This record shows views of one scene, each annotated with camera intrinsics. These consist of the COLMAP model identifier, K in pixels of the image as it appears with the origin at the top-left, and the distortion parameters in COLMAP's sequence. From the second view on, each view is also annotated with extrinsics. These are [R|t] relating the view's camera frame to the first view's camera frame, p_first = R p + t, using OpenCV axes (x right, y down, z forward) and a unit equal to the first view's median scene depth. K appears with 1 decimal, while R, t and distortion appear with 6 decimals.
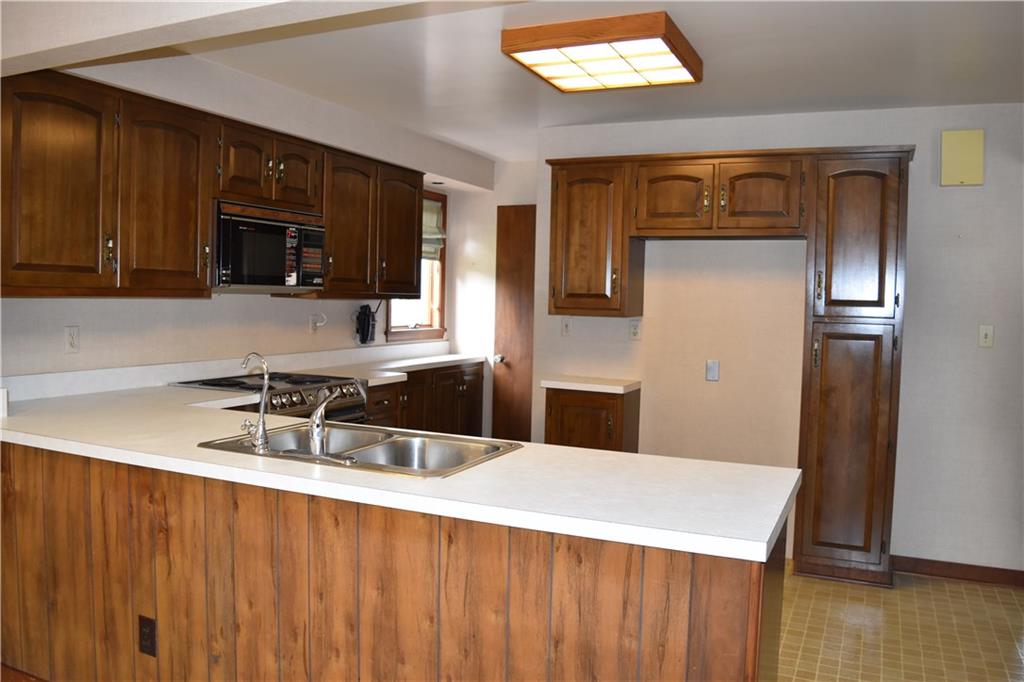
lens RADIAL K [[807.5, 0, 512.0], [0, 807.5, 341.0], [0, 0, 1]] dist [-0.088826, 0.017567]
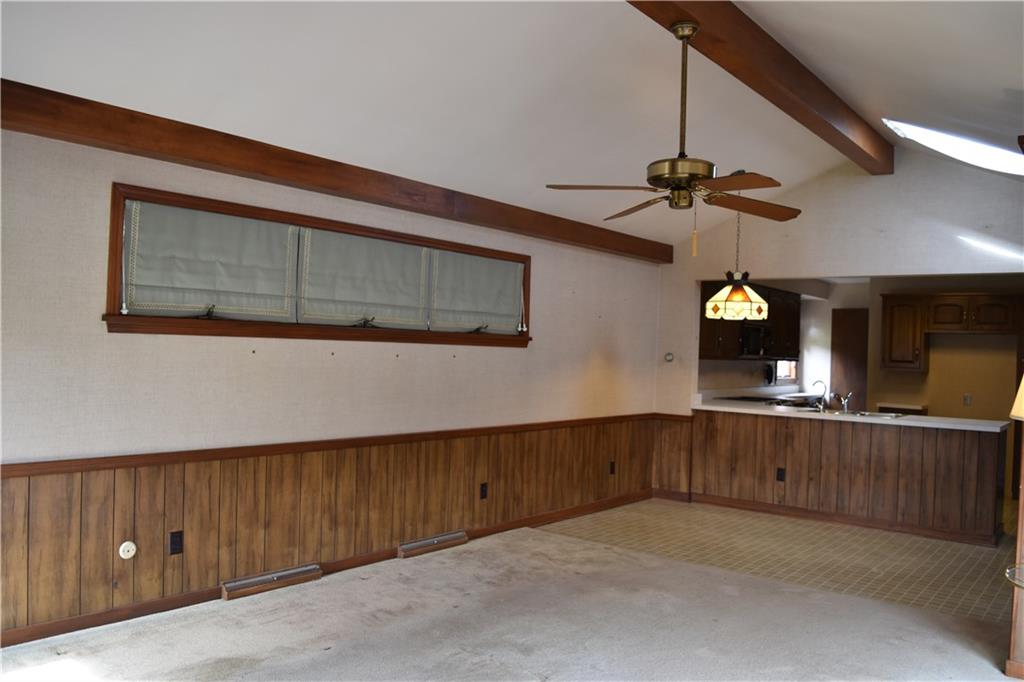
lens RADIAL K [[807.5, 0, 512.0], [0, 807.5, 341.0], [0, 0, 1]] dist [-0.088826, 0.017567]
pose [[0.971222, 0.009271, -0.237994, -0.392676], [-0.025622, 0.997510, -0.065701, 0.049310], [0.236792, 0.069909, 0.969042, -1.183782]]
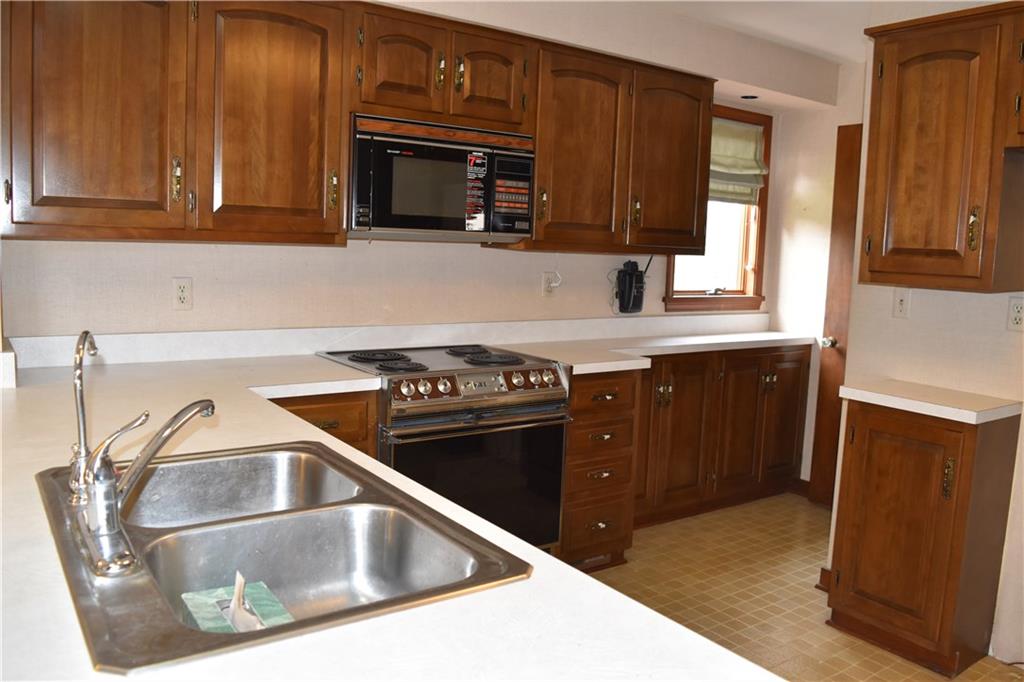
lens RADIAL K [[807.5, 0, 512.0], [0, 807.5, 341.0], [0, 0, 1]] dist [-0.088826, 0.017567]
pose [[0.867335, 0.067533, -0.493123, 0.121261], [-0.043184, 0.997227, 0.060617, -0.013584], [0.495849, -0.031280, 0.867845, 0.347214]]
